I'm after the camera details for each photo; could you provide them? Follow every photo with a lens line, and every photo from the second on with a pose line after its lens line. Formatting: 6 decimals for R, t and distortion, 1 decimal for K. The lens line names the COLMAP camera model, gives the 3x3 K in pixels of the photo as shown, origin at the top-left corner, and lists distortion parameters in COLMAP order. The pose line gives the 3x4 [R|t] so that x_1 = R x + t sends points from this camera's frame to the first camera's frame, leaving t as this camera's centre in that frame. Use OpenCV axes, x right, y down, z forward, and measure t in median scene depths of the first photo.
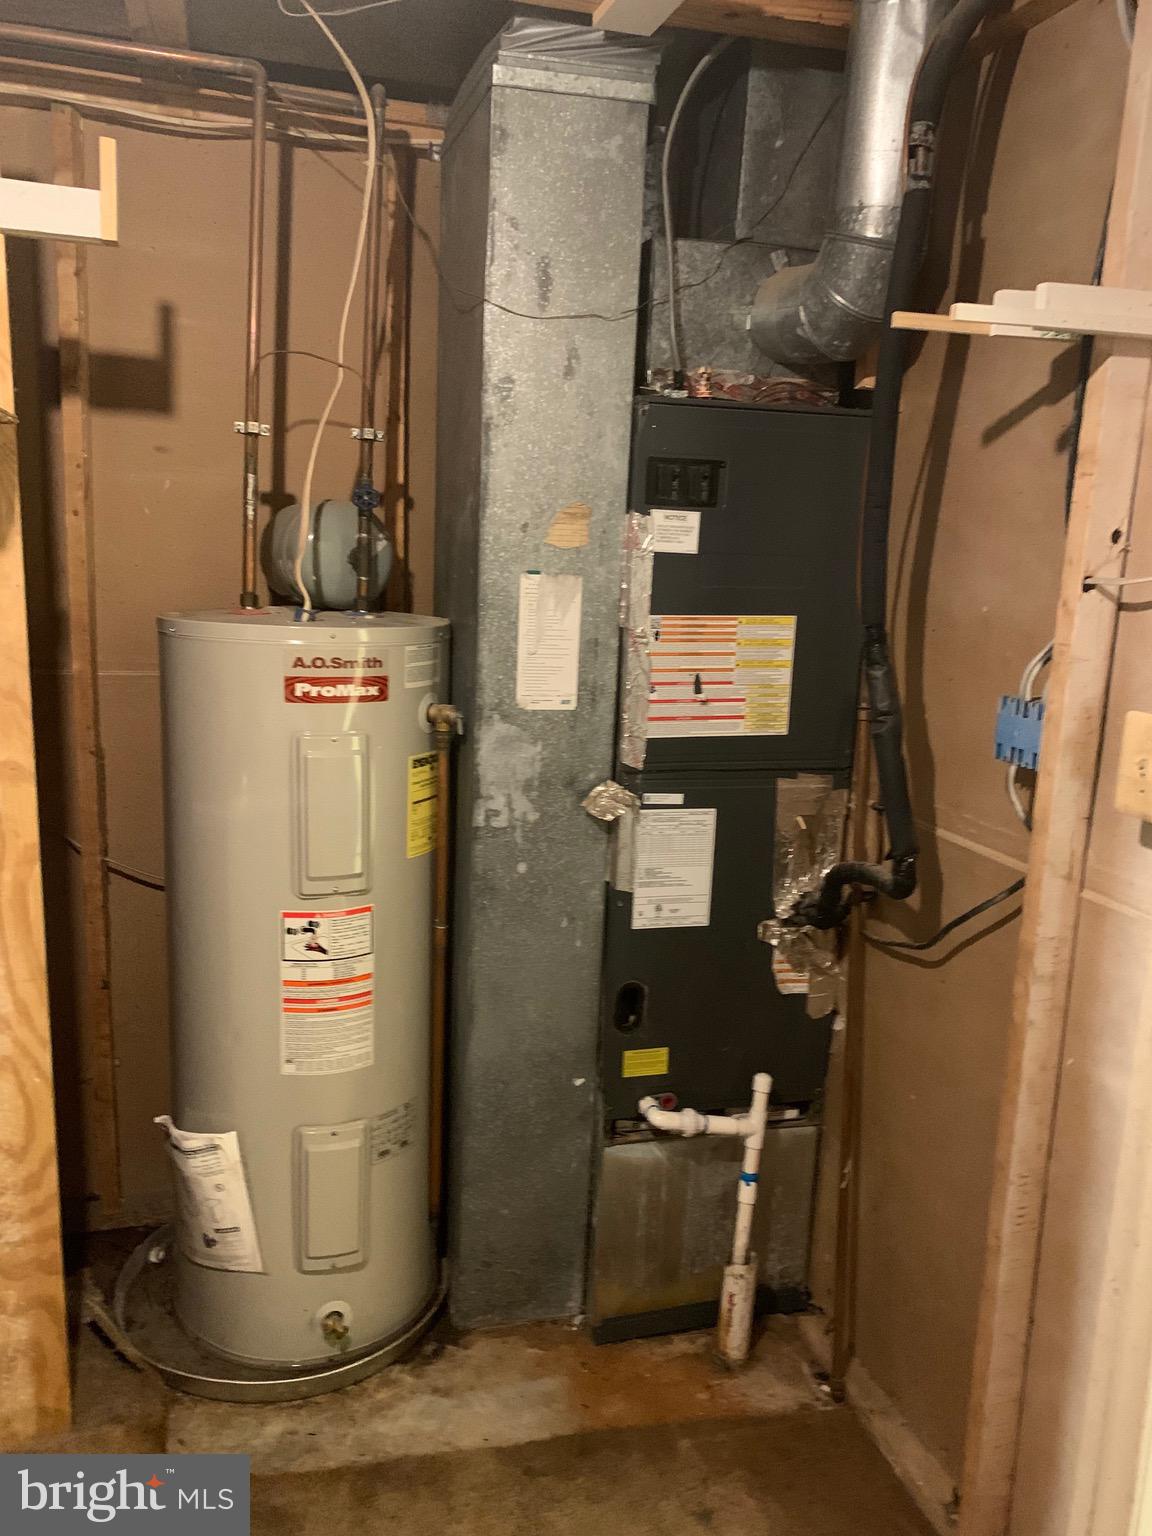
lens RADIAL K [[1171.3, 0, 576.0], [0, 1171.3, 768.0], [0, 0, 1]] dist [0.000573, -0.001824]
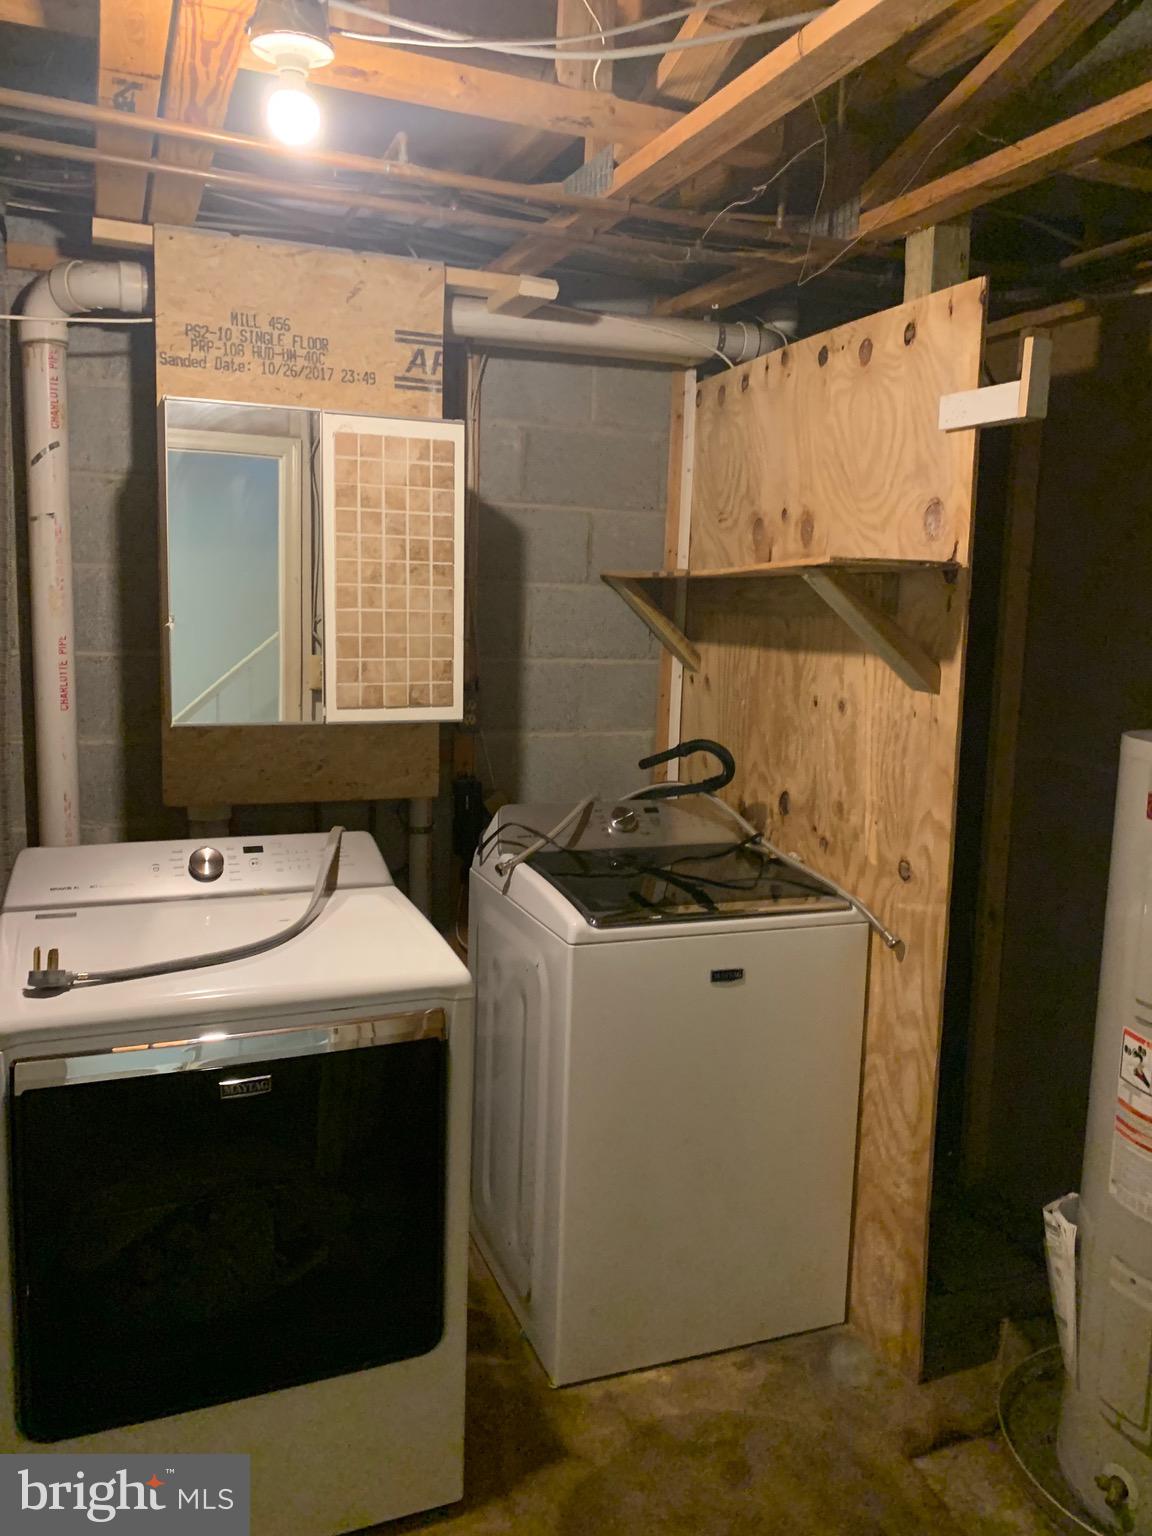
lens RADIAL K [[1171.3, 0, 576.0], [0, 1171.3, 768.0], [0, 0, 1]] dist [0.000573, -0.001824]
pose [[0.107078, 0.102380, -0.988965, 0.658624], [-0.217327, 0.973041, 0.077201, -0.067064], [0.970208, 0.206662, 0.126441, 0.374899]]
